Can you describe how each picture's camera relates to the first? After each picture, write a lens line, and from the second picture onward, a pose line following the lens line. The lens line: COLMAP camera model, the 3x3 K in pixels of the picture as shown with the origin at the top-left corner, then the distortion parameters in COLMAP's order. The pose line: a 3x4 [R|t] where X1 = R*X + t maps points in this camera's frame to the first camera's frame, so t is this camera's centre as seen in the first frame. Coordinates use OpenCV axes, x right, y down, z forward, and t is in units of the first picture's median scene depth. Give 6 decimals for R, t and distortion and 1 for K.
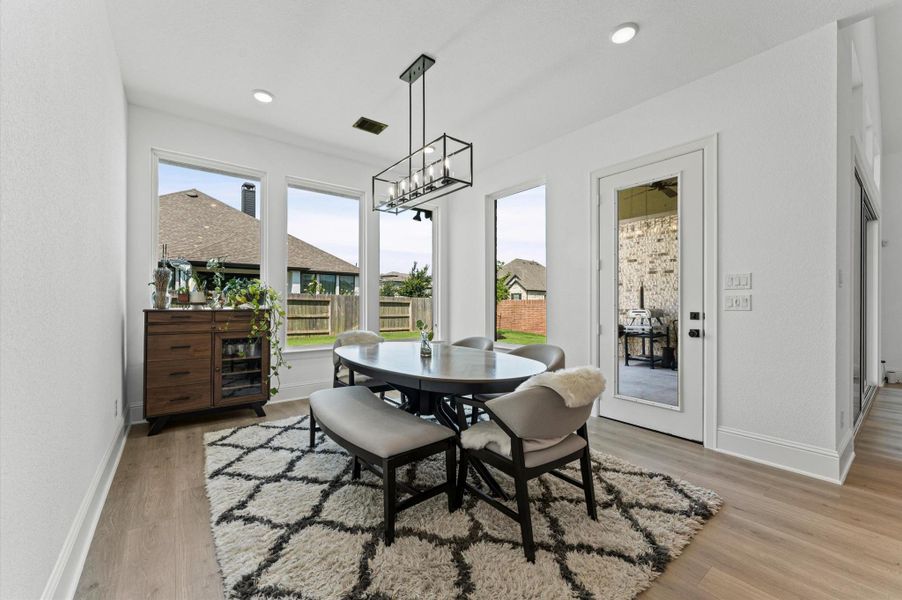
lens RADIAL K [[358.8, 0, 448.0], [0, 358.8, 304.1], [0, 0, 1]] dist [-0.000501, 0.000072]
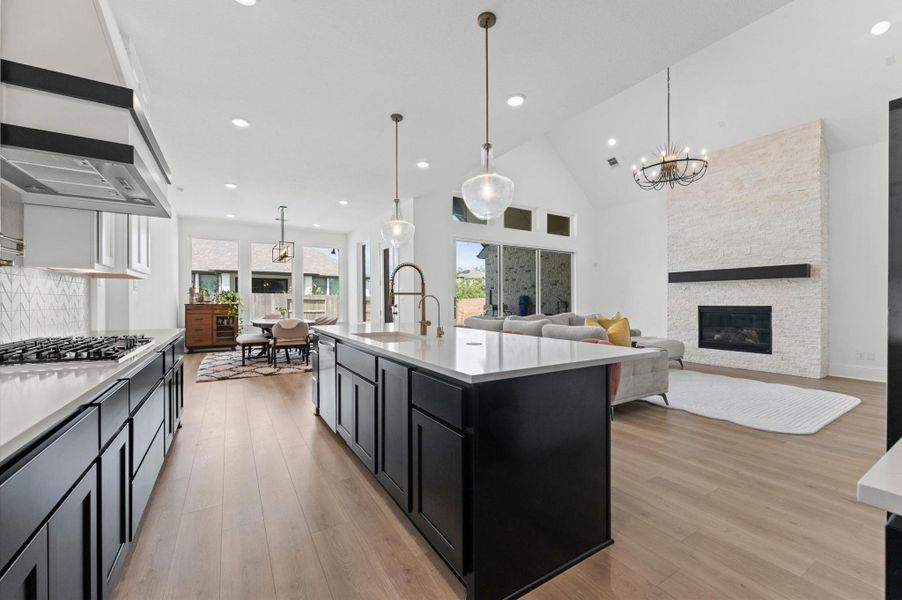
lens RADIAL K [[358.8, 0, 448.0], [0, 358.8, 304.1], [0, 0, 1]] dist [-0.000501, 0.000072]
pose [[0.994339, -0.001841, -0.106234, 1.205892], [0.002241, 0.999991, 0.003649, 0.011752], [0.106226, -0.003866, 0.994334, -1.254752]]
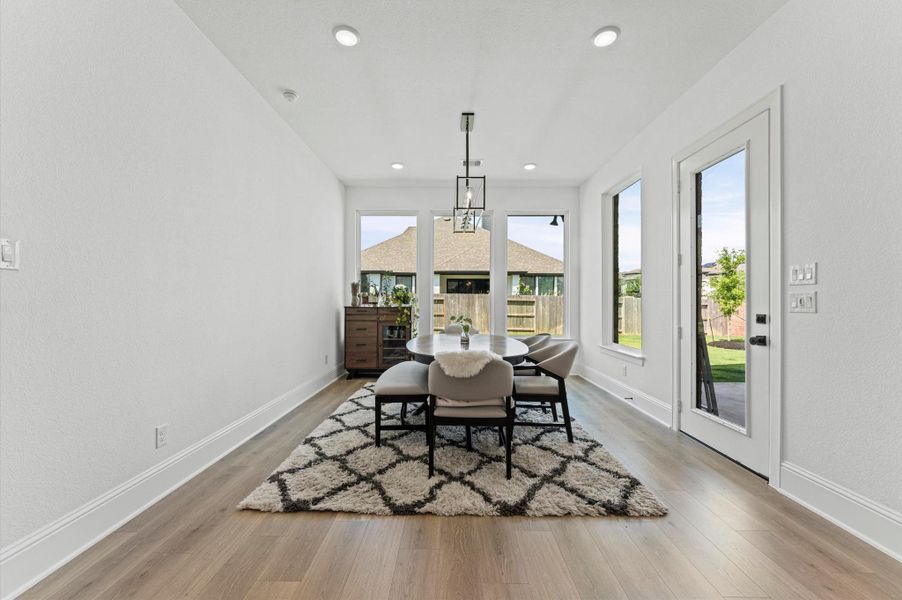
lens RADIAL K [[358.8, 0, 448.0], [0, 358.8, 304.1], [0, 0, 1]] dist [-0.000501, 0.000072]
pose [[0.787915, 0.003191, -0.615776, 0.591689], [-0.003869, 0.999992, 0.000232, 0.002419], [0.615772, 0.002200, 0.787921, -0.057190]]
